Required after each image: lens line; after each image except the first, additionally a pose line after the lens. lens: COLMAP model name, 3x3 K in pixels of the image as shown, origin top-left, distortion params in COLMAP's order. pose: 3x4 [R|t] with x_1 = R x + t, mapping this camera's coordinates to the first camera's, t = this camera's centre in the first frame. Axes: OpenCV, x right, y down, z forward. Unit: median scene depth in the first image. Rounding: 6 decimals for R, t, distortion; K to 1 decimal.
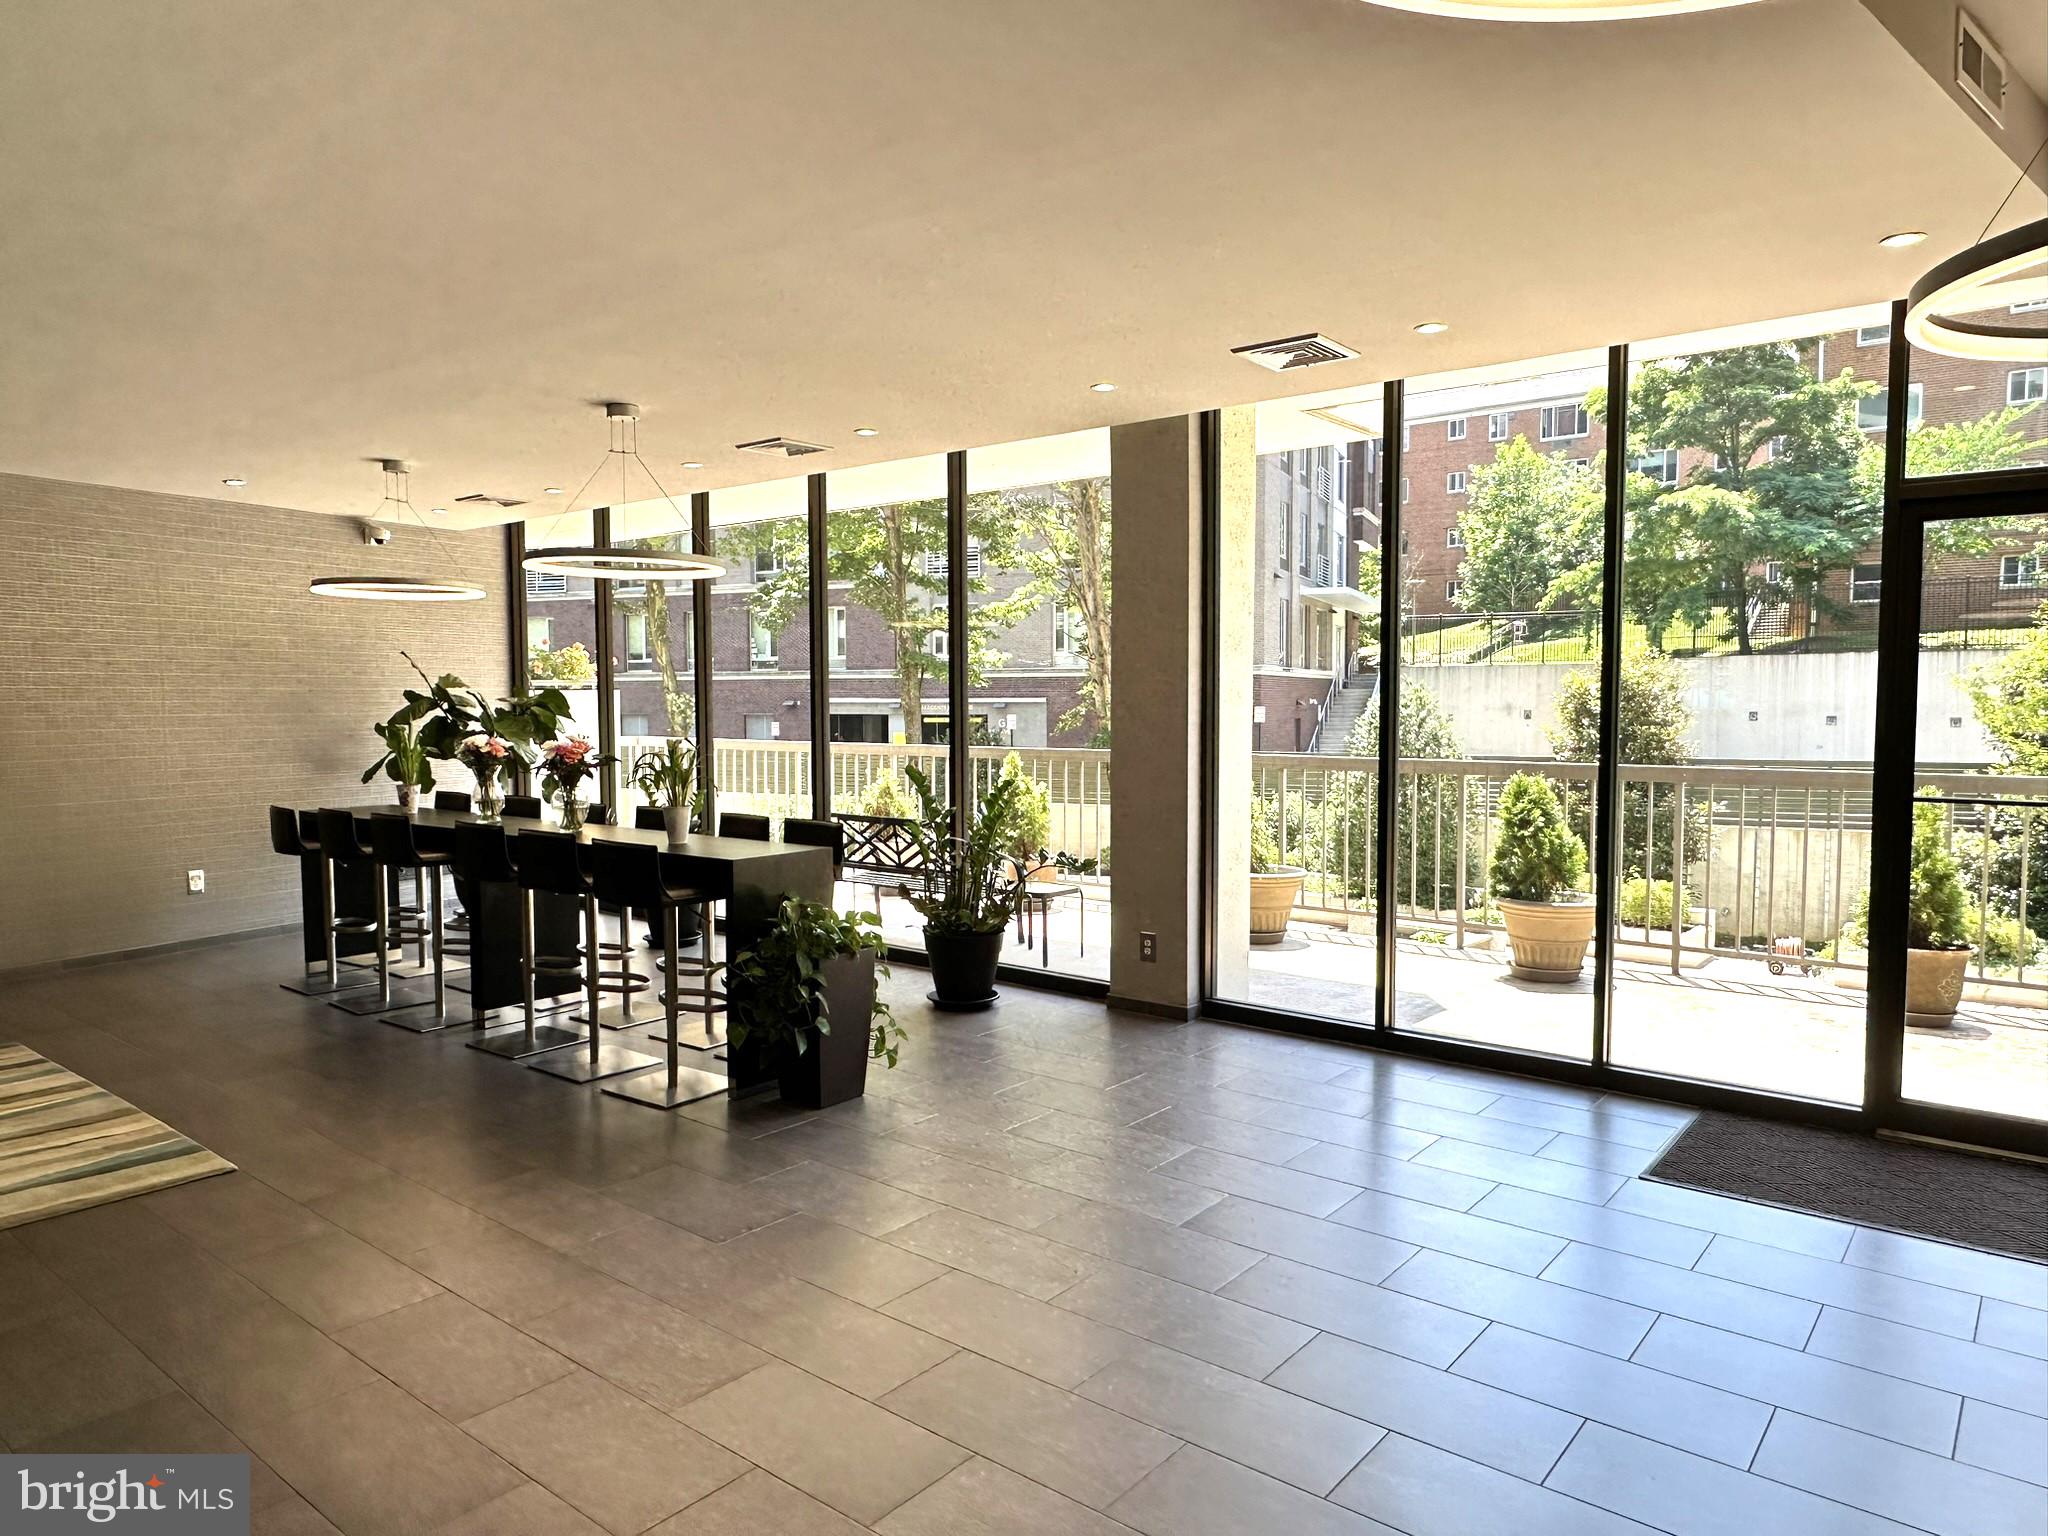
lens RADIAL K [[1324.3, 0, 1025.9], [0, 1324.3, 768.0], [0, 0, 1]] dist [-0.002505, -0.000188]
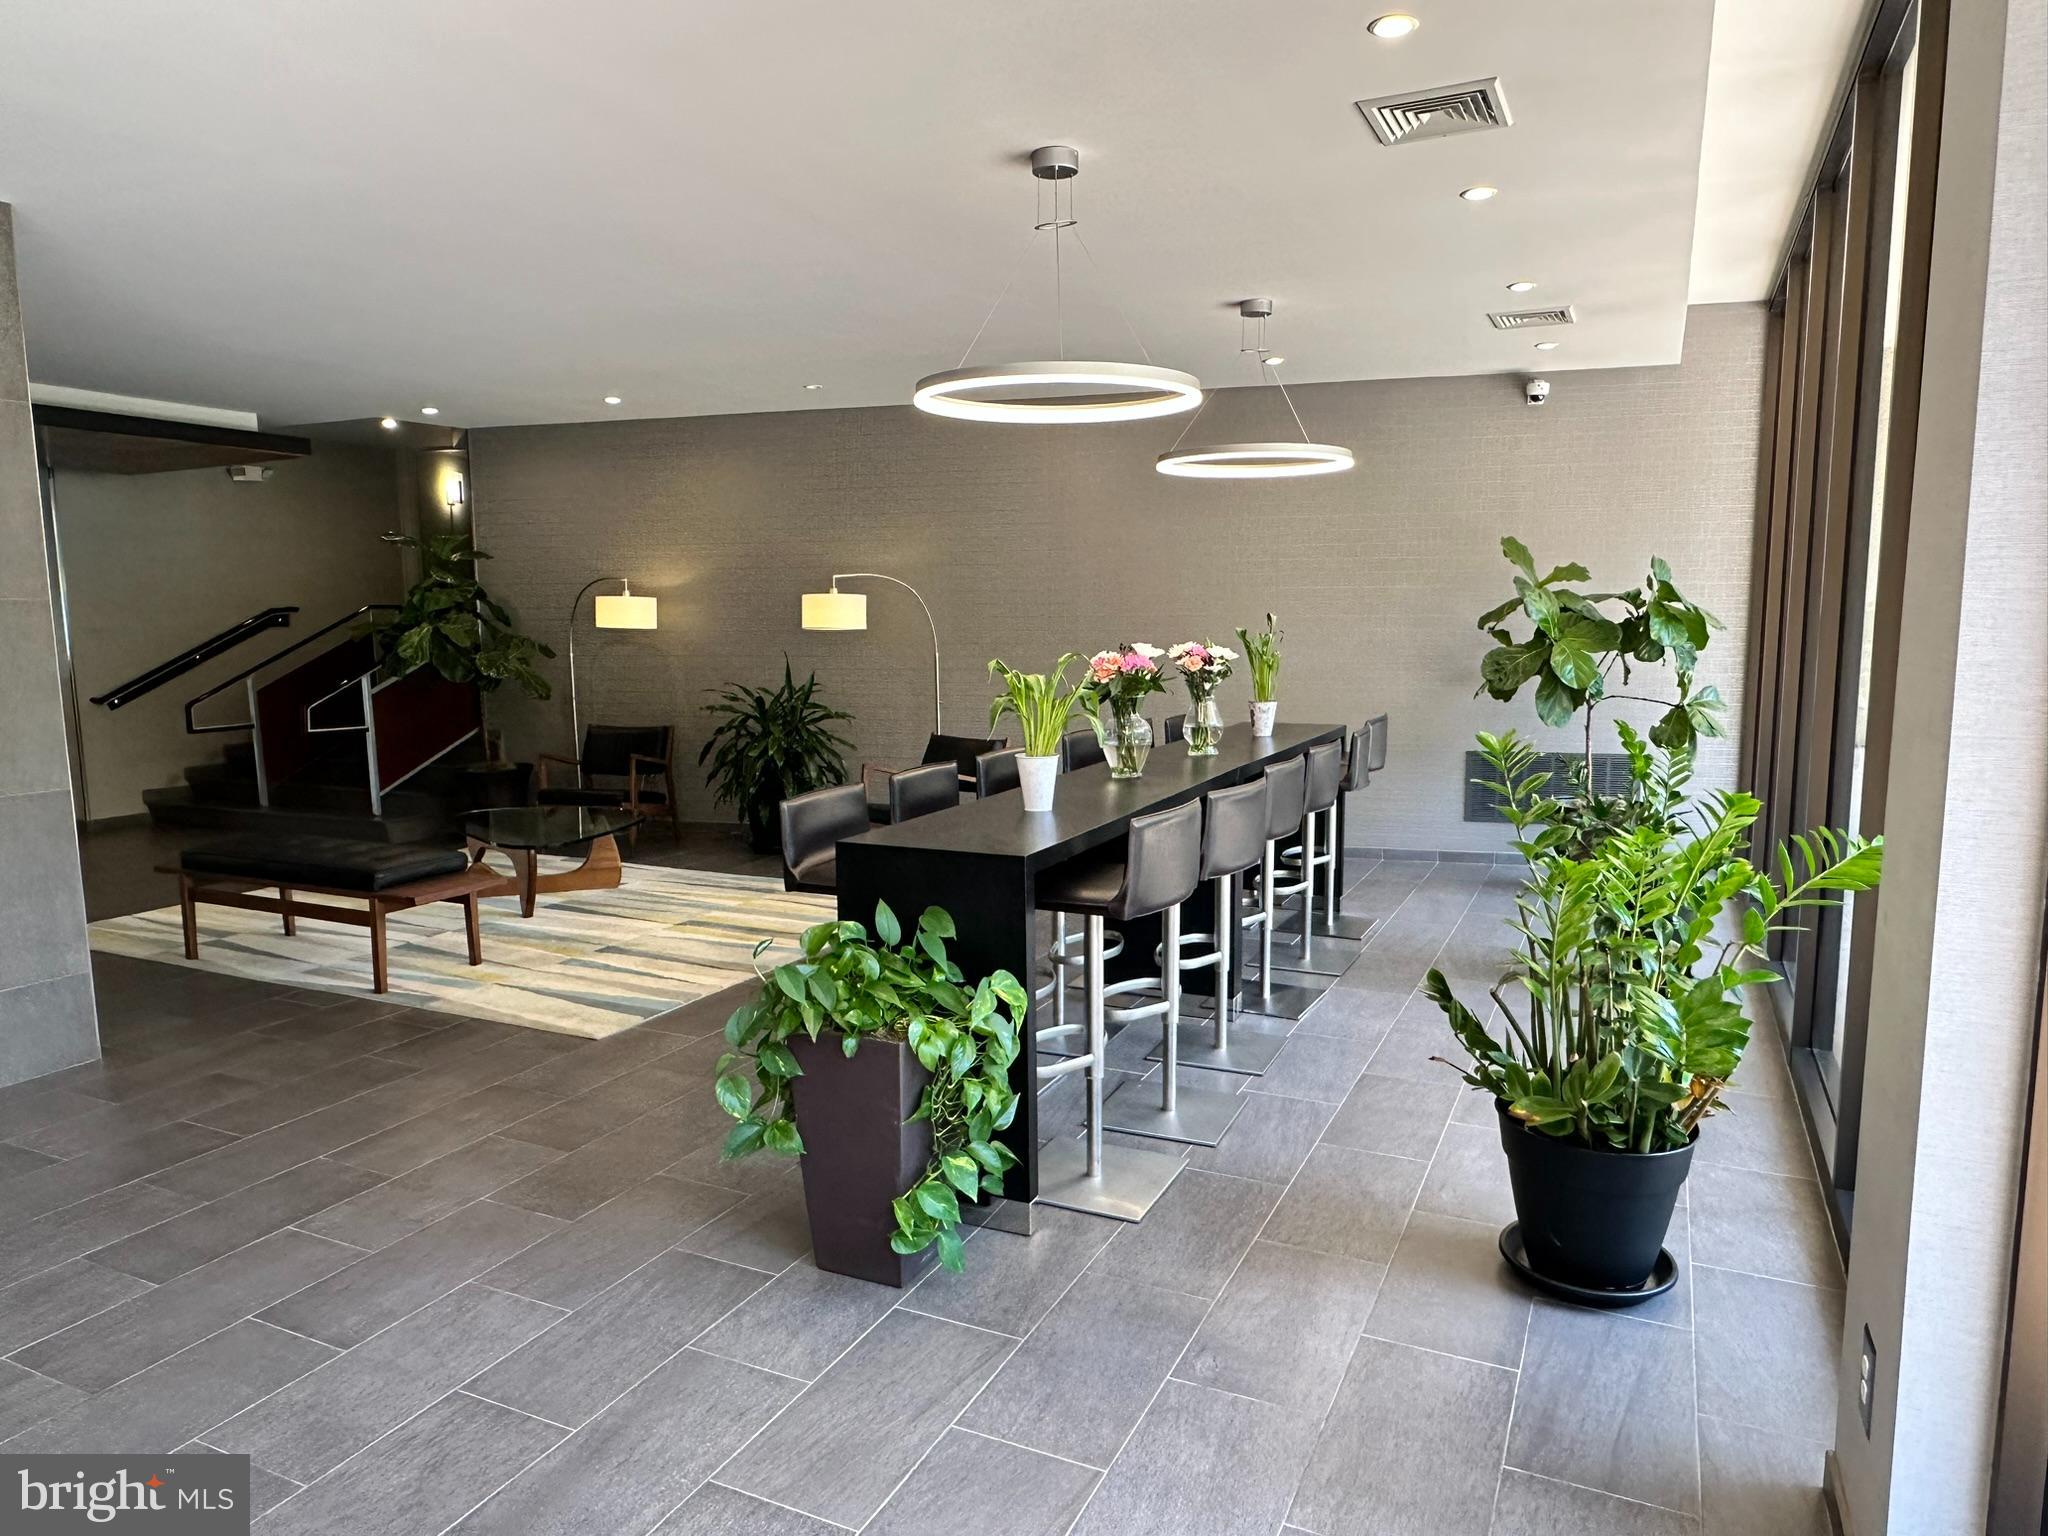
lens RADIAL K [[1324.3, 0, 1025.5], [0, 1324.3, 774.9], [0, 0, 1]] dist [-0.002505, -0.000188]
pose [[0.233570, 0.125375, -0.964223, 0.236146], [-0.046431, 0.991959, 0.117735, -0.024955], [0.971231, 0.017271, 0.237513, 0.515781]]
